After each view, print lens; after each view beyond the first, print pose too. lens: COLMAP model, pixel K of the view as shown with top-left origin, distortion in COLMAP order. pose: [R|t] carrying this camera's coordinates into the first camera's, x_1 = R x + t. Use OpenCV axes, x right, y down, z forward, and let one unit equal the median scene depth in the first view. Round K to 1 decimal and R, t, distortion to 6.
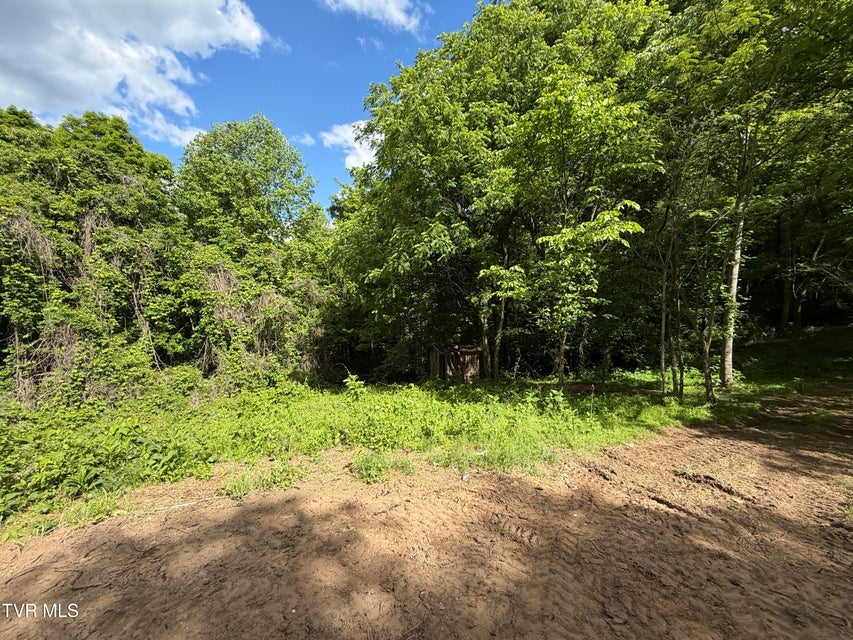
lens RADIAL K [[340.6, 0, 430.6], [0, 340.6, 320.7], [0, 0, 1]] dist [-0.000435, 0.000079]
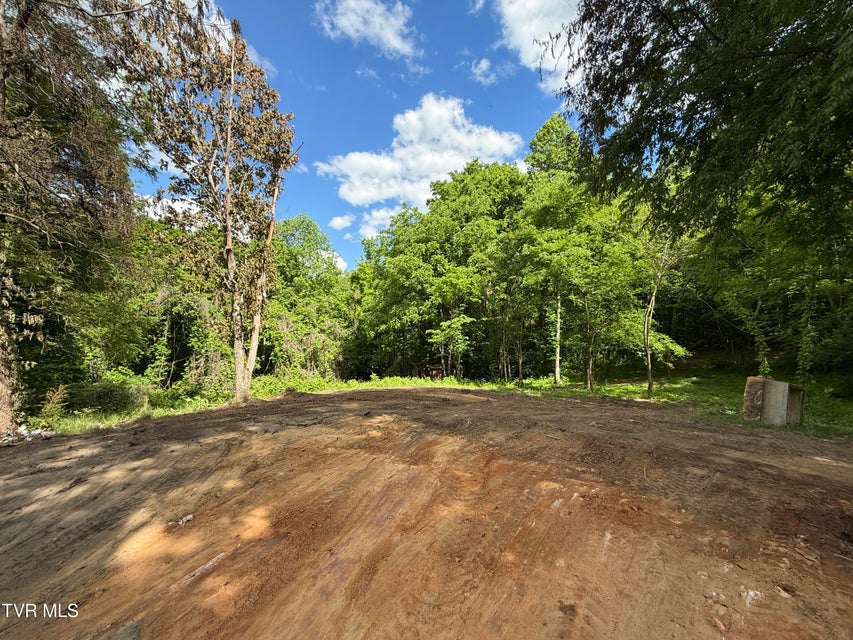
lens RADIAL K [[340.6, 0, 425.7], [0, 340.6, 318.0], [0, 0, 1]] dist [-0.000435, 0.000079]
pose [[0.999979, 0.004945, 0.004075, 0.054341], [-0.004549, 0.995729, -0.092212, -0.001909], [-0.004514, 0.092192, 0.995731, -0.672913]]
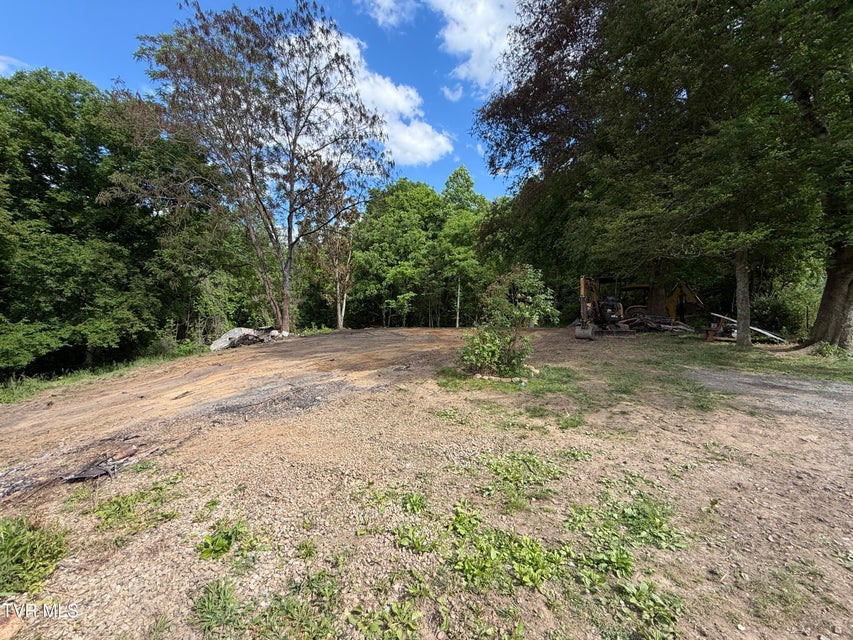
lens RADIAL K [[340.6, 0, 424.8], [0, 340.6, 320.9], [0, 0, 1]] dist [-0.000435, 0.000079]
pose [[0.951977, -0.004676, 0.306135, -0.289340], [0.005883, 0.999978, -0.003020, 0.050370], [-0.306115, 0.004676, 0.951983, -1.343057]]
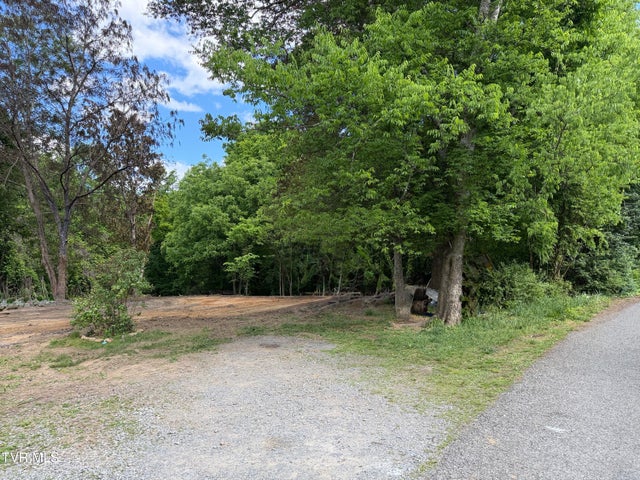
lens RADIAL K [[442.2, 0, 324.6], [0, 442.2, 240.5], [0, 0, 1]] dist [0.011117, 0.000383]
pose [[0.963014, 0.038449, 0.266693, -0.034350], [-0.010314, 0.994301, -0.106107, 0.041924], [-0.269253, 0.099432, 0.957923, -1.592157]]
